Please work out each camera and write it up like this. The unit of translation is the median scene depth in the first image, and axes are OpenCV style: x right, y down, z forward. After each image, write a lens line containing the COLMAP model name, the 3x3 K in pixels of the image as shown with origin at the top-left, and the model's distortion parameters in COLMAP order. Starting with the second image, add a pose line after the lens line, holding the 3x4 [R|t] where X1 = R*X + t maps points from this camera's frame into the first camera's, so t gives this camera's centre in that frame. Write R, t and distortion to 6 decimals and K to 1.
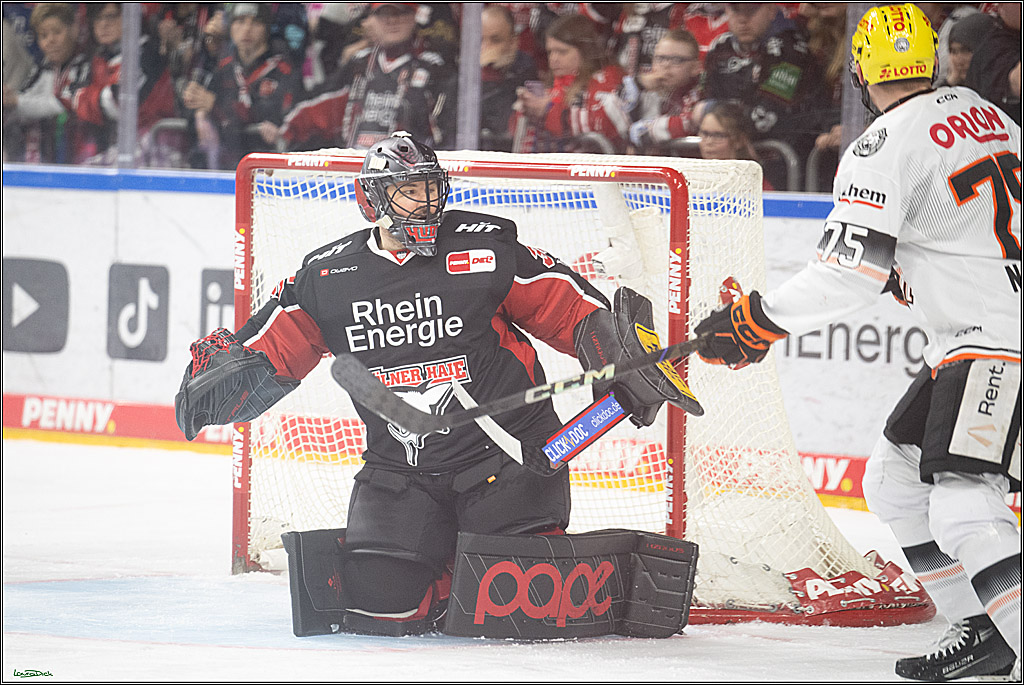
lens RADIAL K [[5725.4, 0, 485.2], [0, 5725.4, 342.6], [0, 0, 1]] dist [-1.697539, -0.700588]
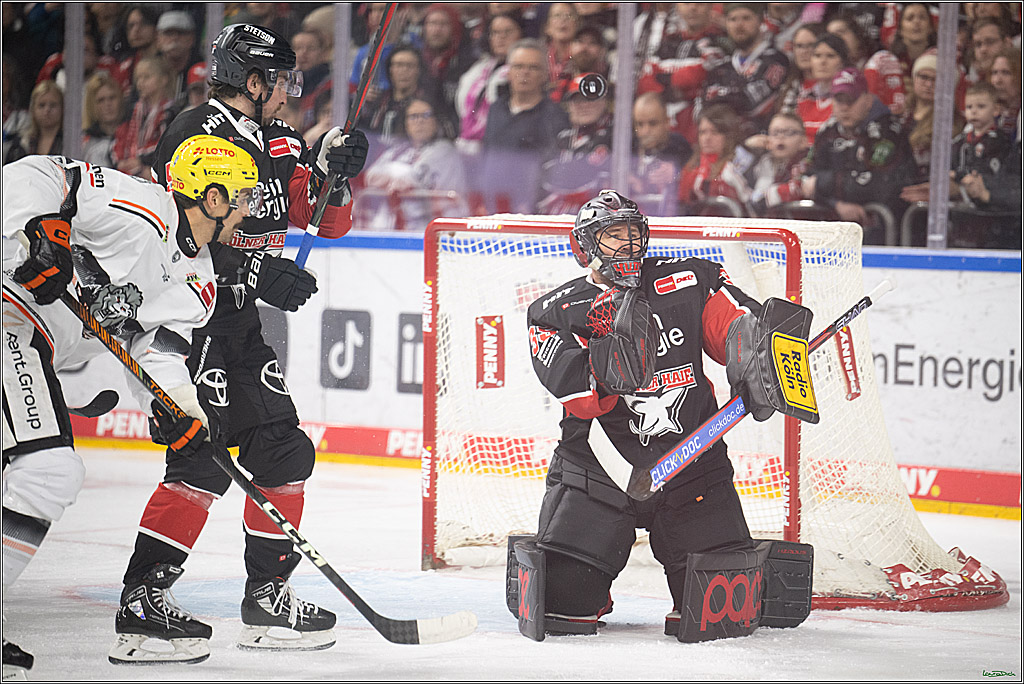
lens RADIAL K [[5956.4, 0, 512.0], [0, 5956.4, 342.0], [0, 0, 1]] dist [0.635863, -163.102719]
pose [[0.999993, -0.003696, 0.000640, -0.026087], [0.003705, 0.999886, -0.014647, 0.011431], [-0.000586, 0.014649, 0.999893, -0.253662]]
